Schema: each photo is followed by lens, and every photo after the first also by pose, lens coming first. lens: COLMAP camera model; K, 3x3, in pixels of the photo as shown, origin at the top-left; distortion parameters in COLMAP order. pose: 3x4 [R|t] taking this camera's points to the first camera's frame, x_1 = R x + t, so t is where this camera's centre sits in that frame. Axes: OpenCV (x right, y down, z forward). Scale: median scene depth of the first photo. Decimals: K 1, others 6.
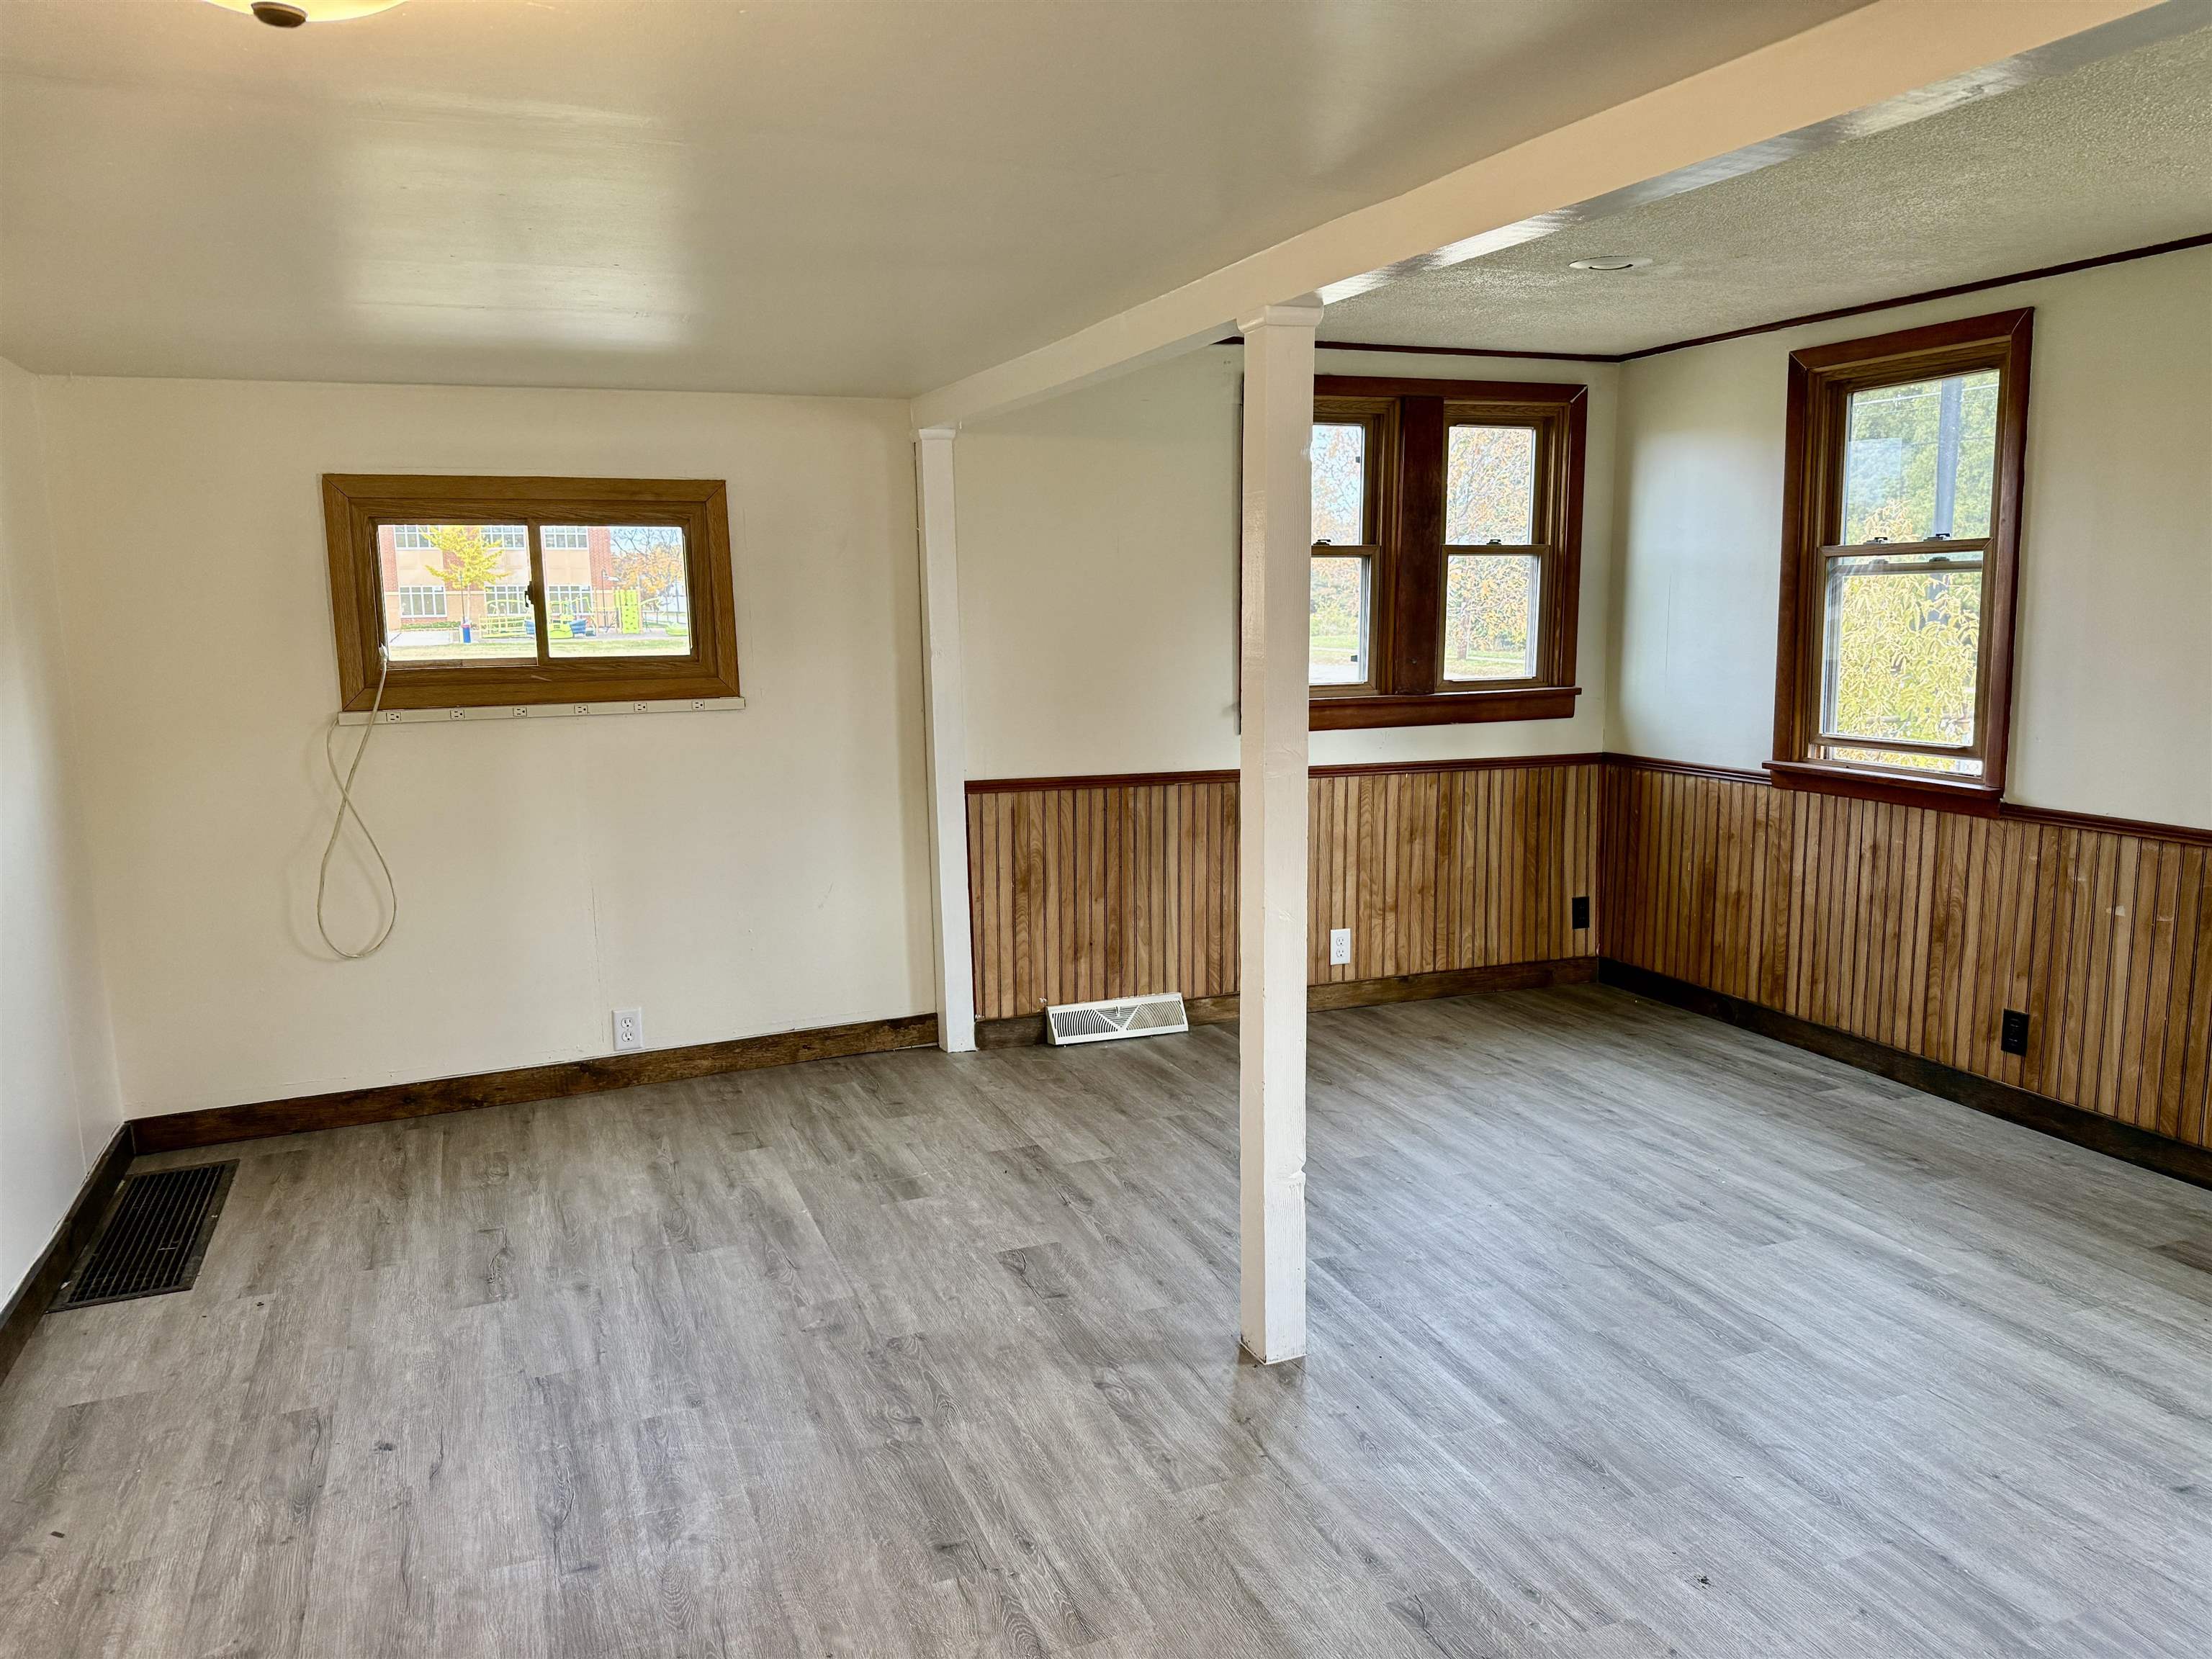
lens RADIAL K [[1548.6, 0, 1077.4], [0, 1548.6, 839.5], [0, 0, 1]] dist [0.039453, -0.046837]
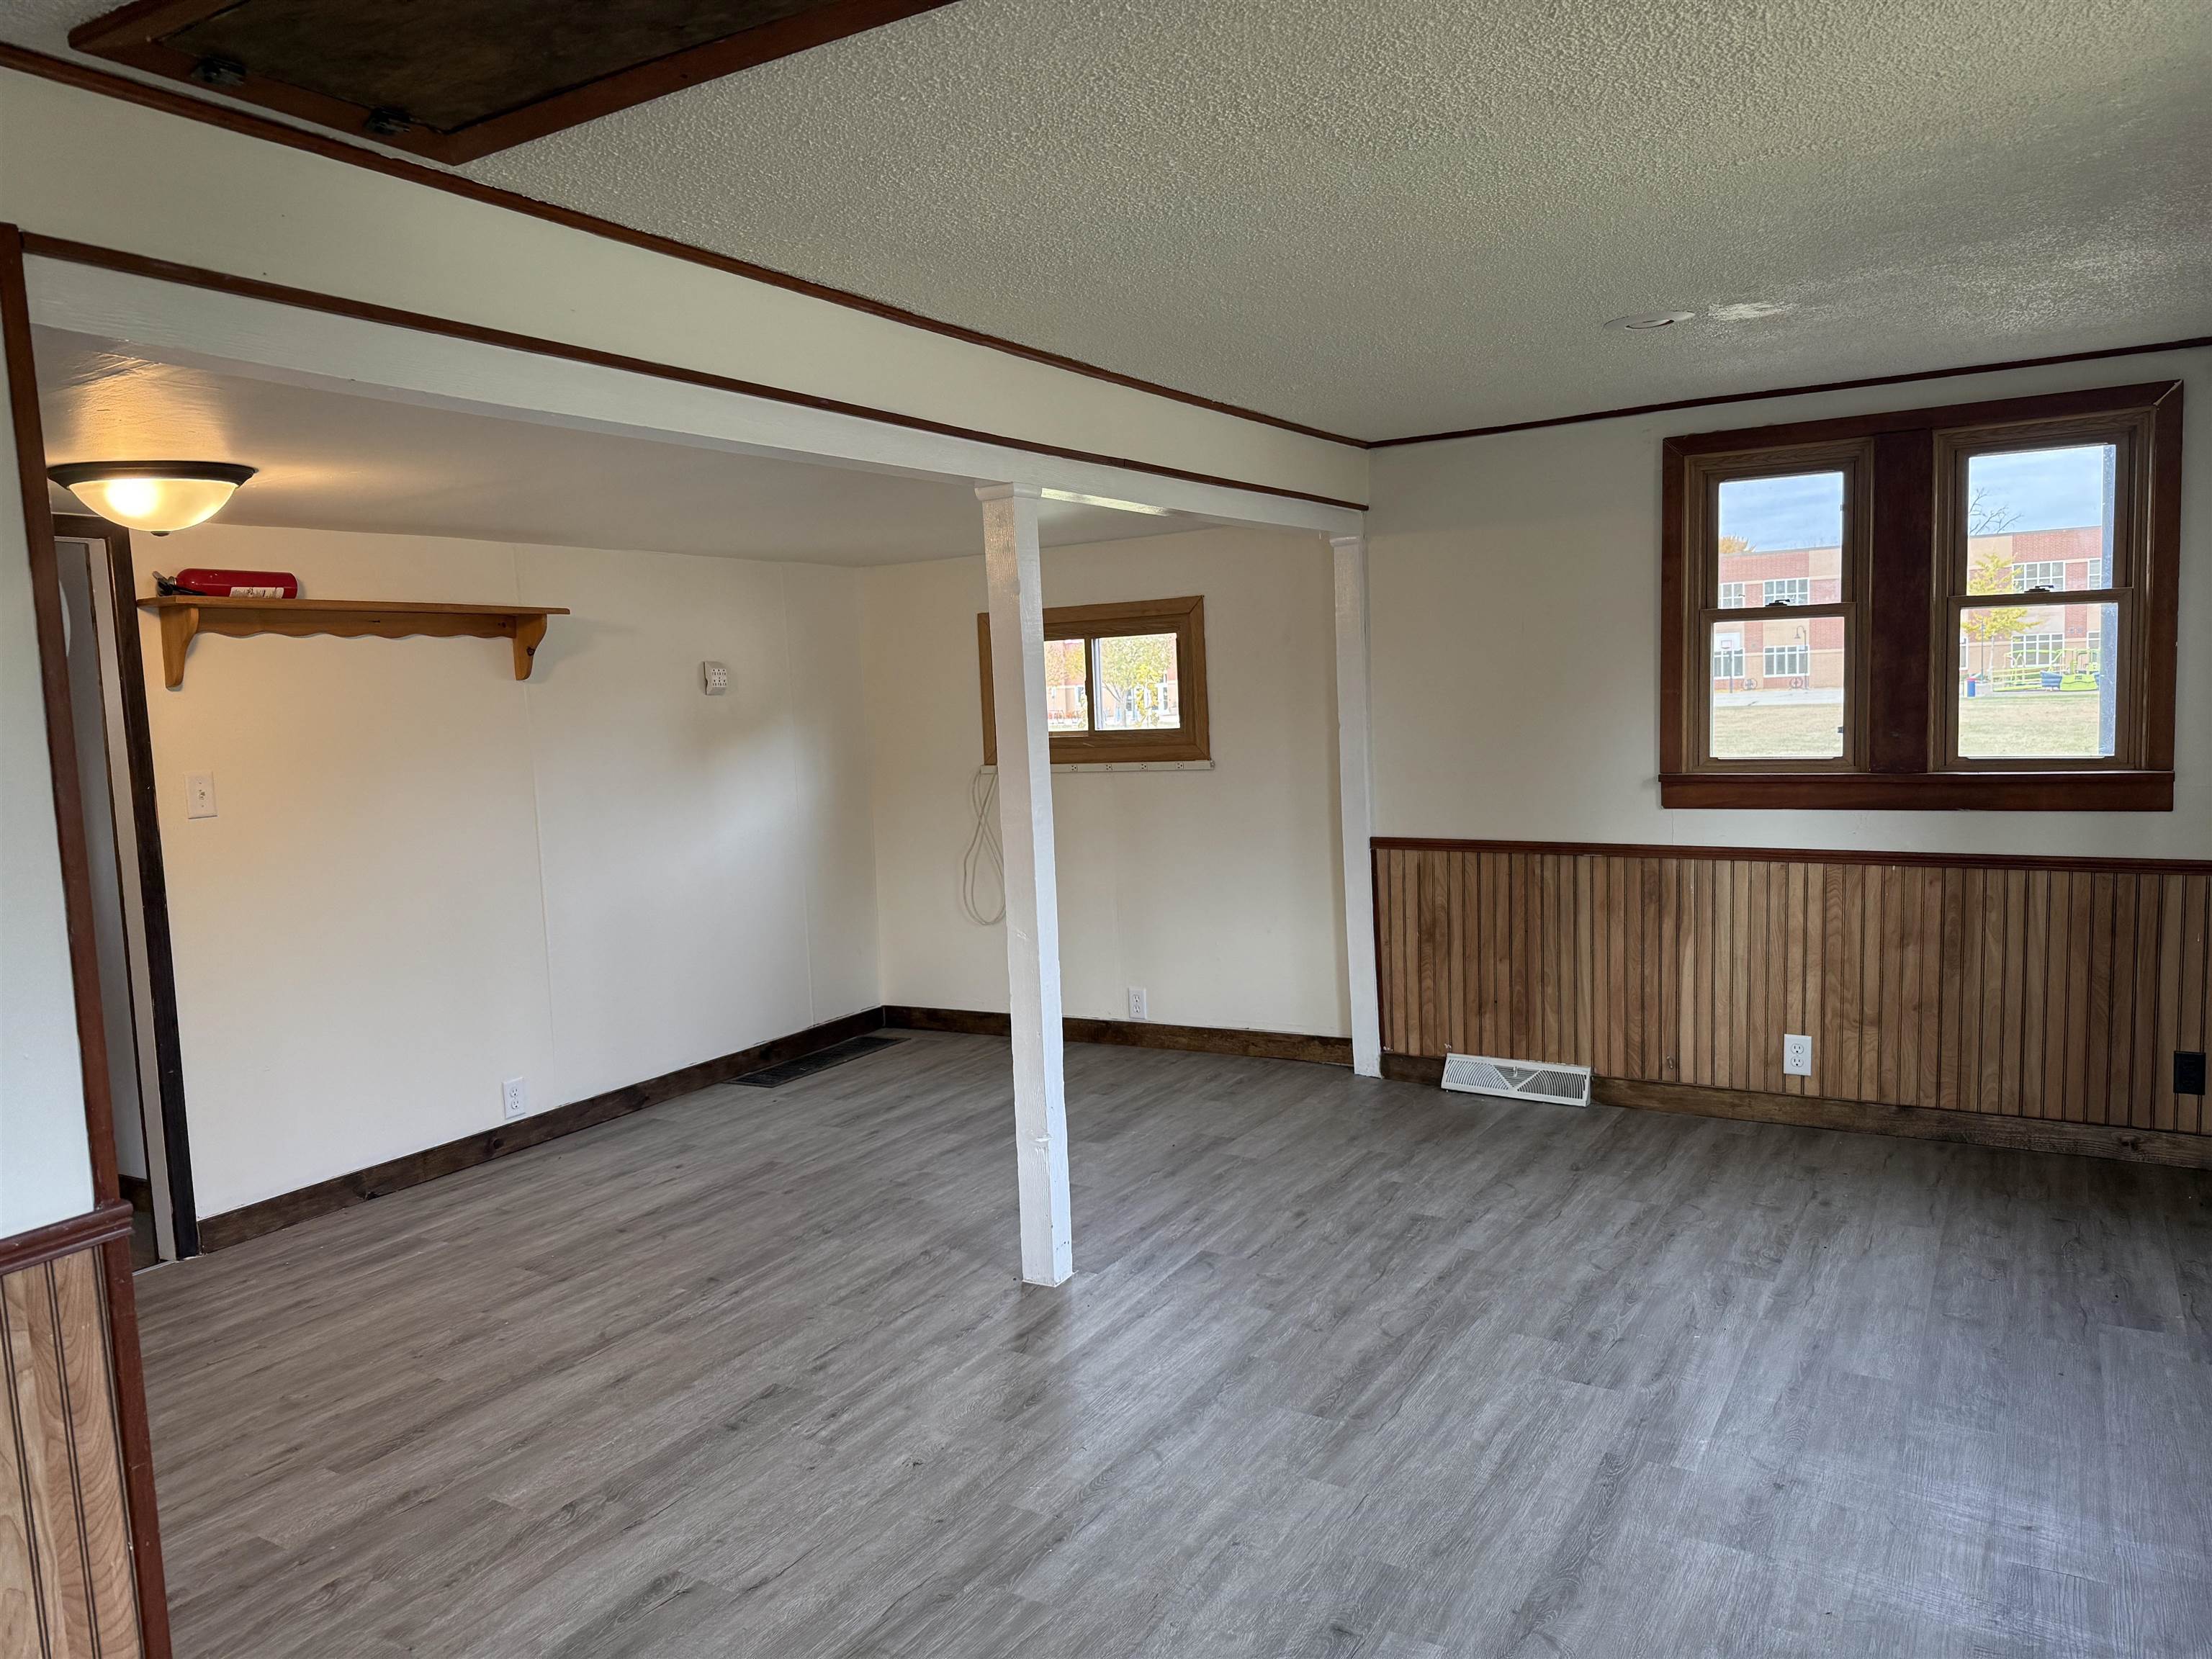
lens RADIAL K [[1518.7, 0, 1082.0], [0, 1518.7, 828.2], [0, 0, 1]] dist [0.084490, -0.141203]
pose [[0.605409, 0.056402, -0.793913, 0.664305], [-0.094120, 0.995560, -0.001045, -0.022039], [0.790330, 0.075355, 0.608030, 0.144389]]
